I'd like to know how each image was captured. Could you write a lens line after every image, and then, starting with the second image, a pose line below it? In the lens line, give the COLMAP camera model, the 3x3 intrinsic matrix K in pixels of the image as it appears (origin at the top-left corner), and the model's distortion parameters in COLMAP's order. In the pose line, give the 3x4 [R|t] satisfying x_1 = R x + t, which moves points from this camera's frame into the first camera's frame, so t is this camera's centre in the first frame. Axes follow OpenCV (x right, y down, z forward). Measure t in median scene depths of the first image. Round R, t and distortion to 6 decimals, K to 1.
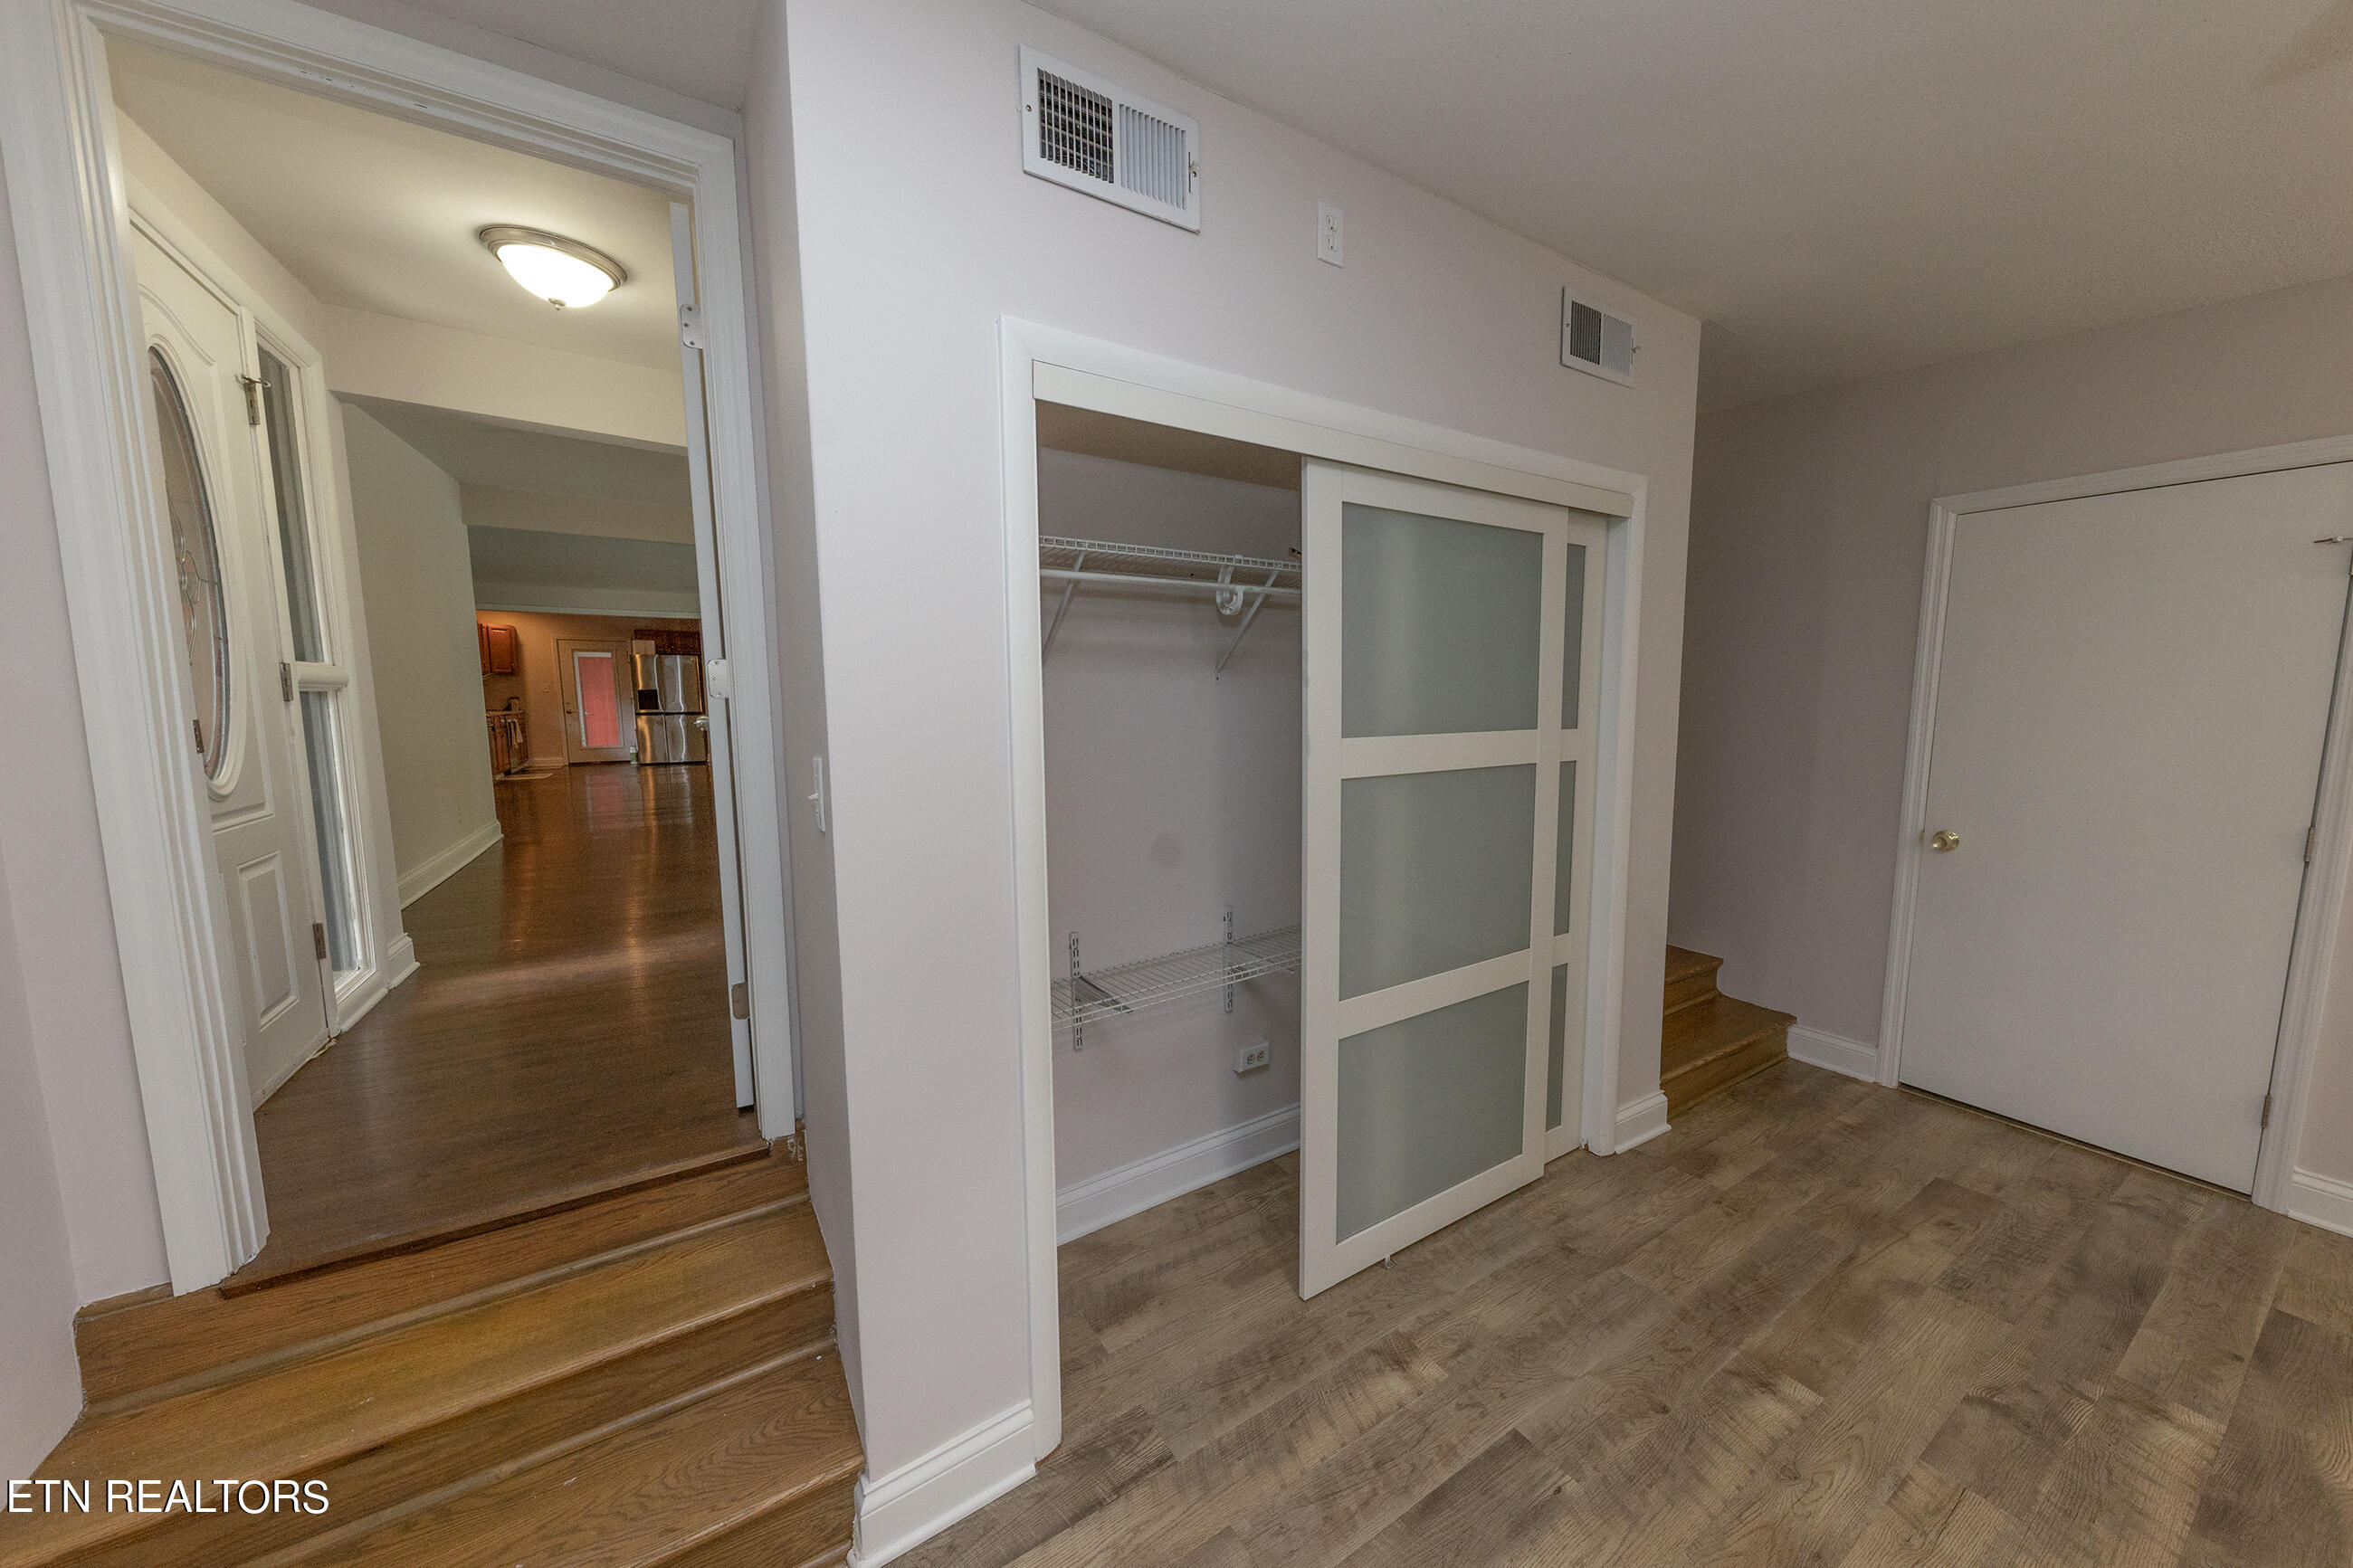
lens RADIAL K [[821.5, 0, 1176.5], [0, 821.5, 784.0], [0, 0, 1]] dist [0.010702, -0.004561]
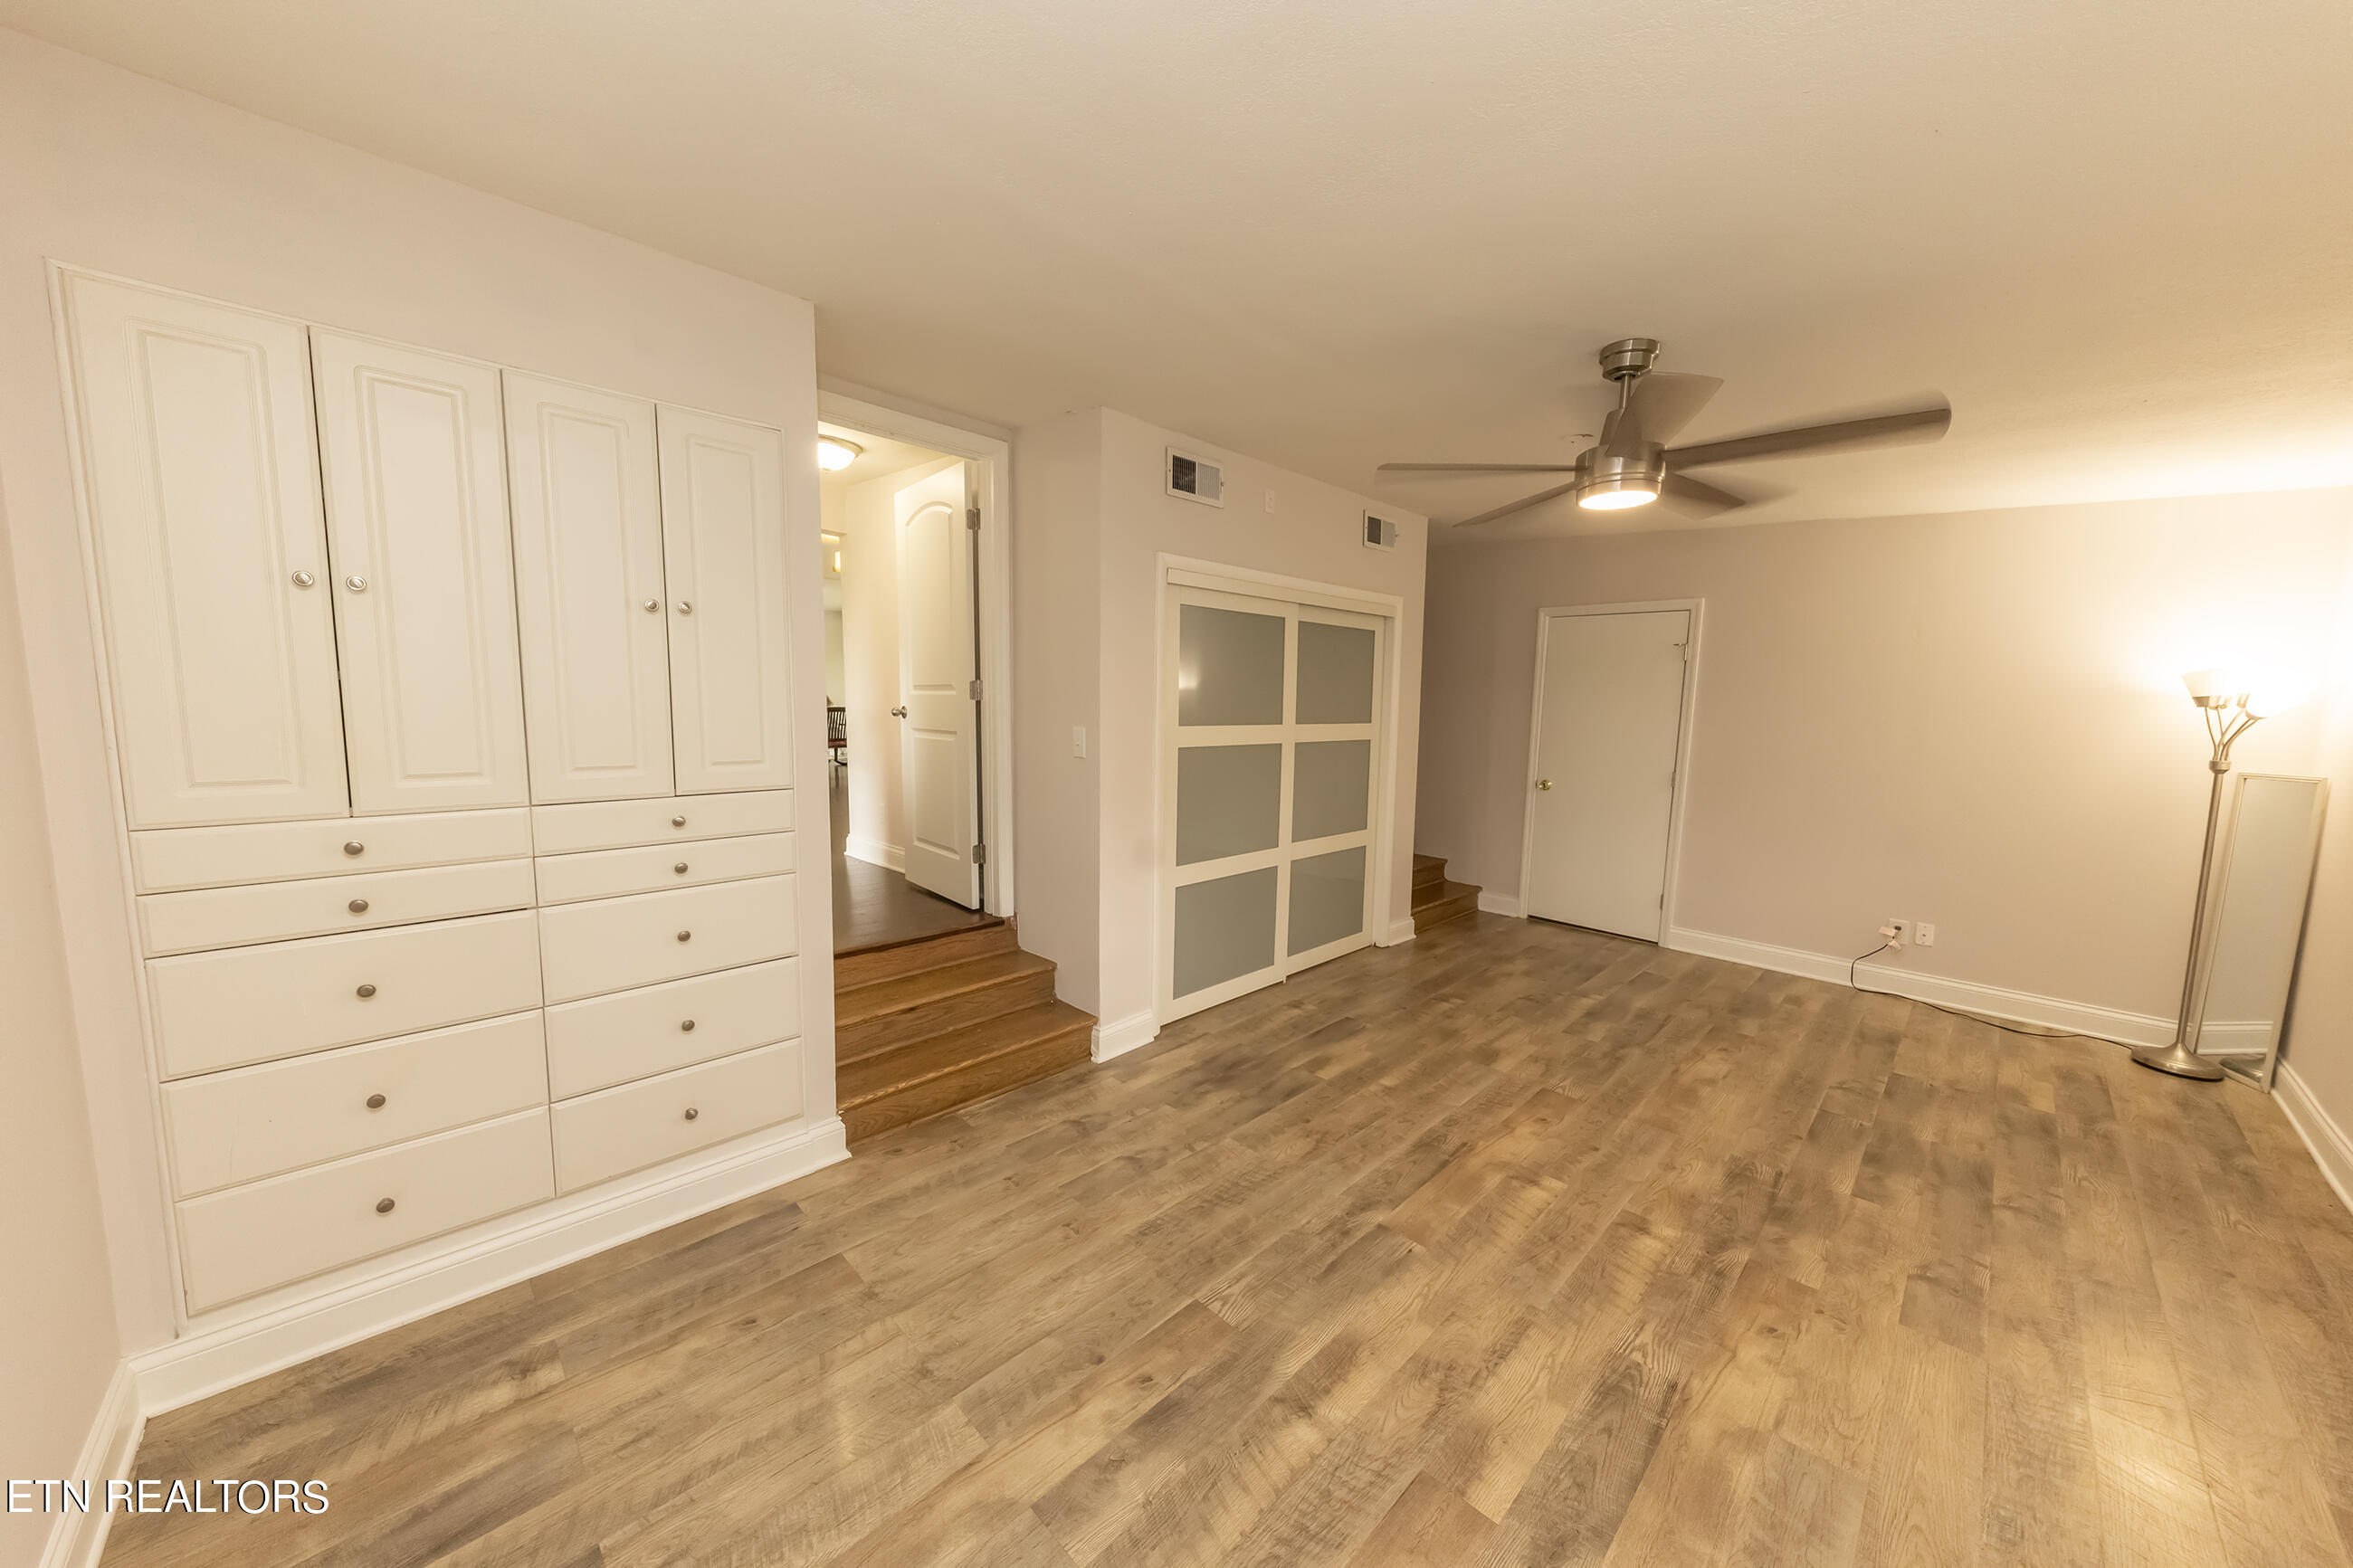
lens RADIAL K [[810.8, 0, 1166.2], [0, 810.8, 785.7], [0, 0, 1]] dist [0.010301, -0.003629]
pose [[0.977885, -0.000783, 0.209141, -0.411453], [0.000739, 1.000000, 0.000288, 0.083331], [-0.209141, -0.000128, 0.977886, -0.824171]]
